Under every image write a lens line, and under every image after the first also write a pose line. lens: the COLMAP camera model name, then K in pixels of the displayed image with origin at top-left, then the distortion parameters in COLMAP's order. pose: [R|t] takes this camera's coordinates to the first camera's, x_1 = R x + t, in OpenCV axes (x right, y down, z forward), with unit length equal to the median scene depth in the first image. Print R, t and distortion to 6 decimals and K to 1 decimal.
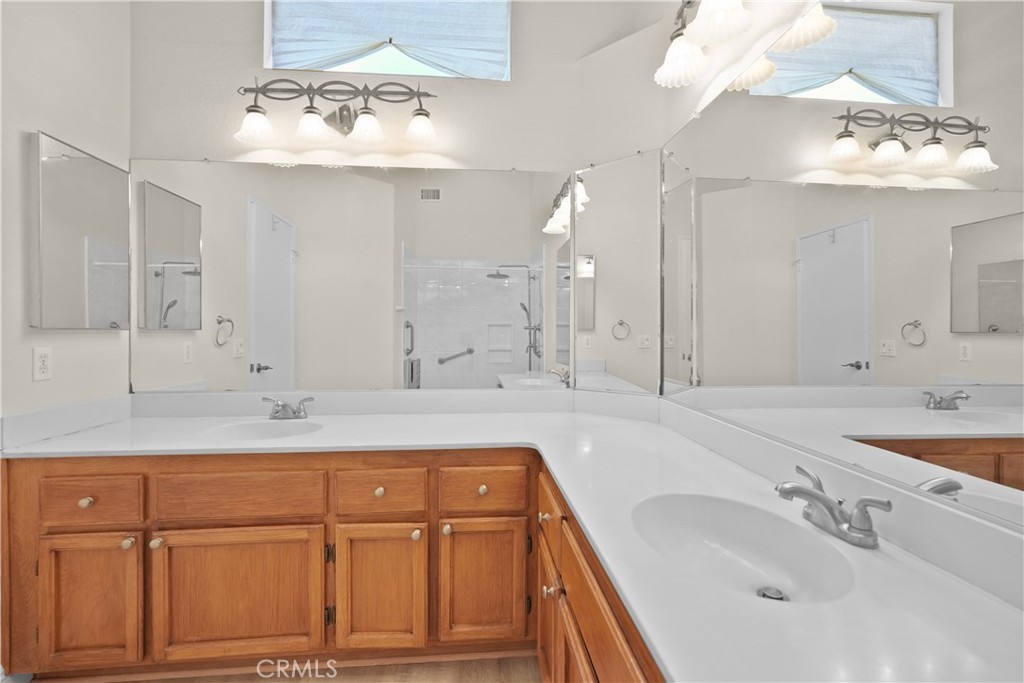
lens RADIAL K [[464.5, 0, 512.0], [0, 464.5, 336.5], [0, 0, 1]] dist [-0.003956, 0.000143]
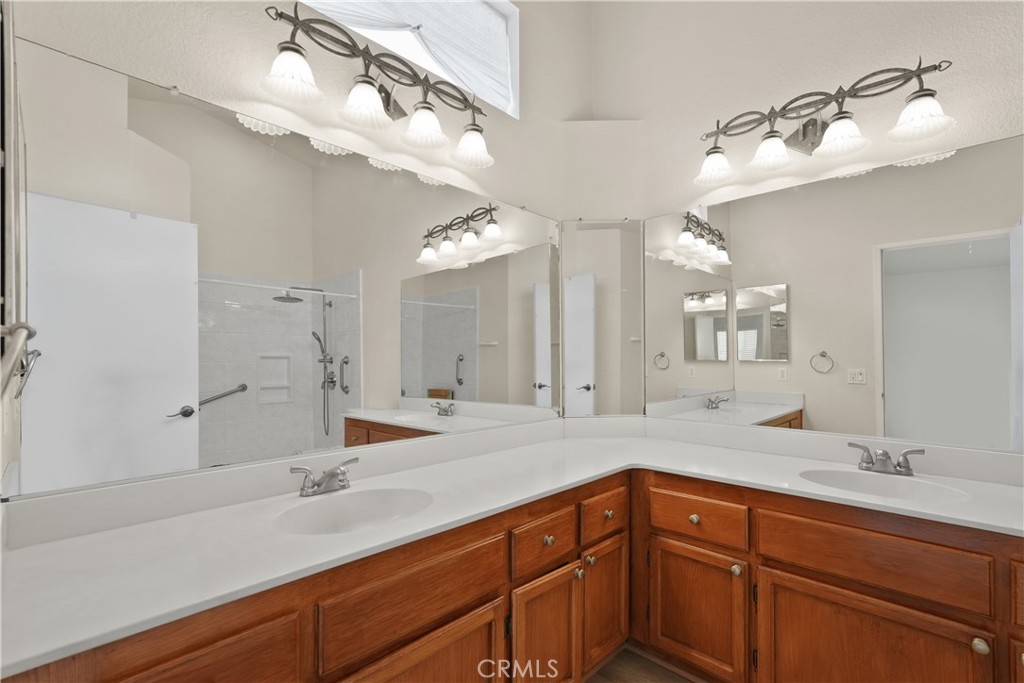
lens RADIAL K [[466.3, 0, 515.8], [0, 466.3, 361.2], [0, 0, 1]] dist [-0.002635, -0.000068]
pose [[0.751300, -0.006173, 0.659931, -0.765125], [0.014752, 0.999863, -0.007442, -0.015765], [-0.659795, 0.015326, 0.751289, 0.268963]]
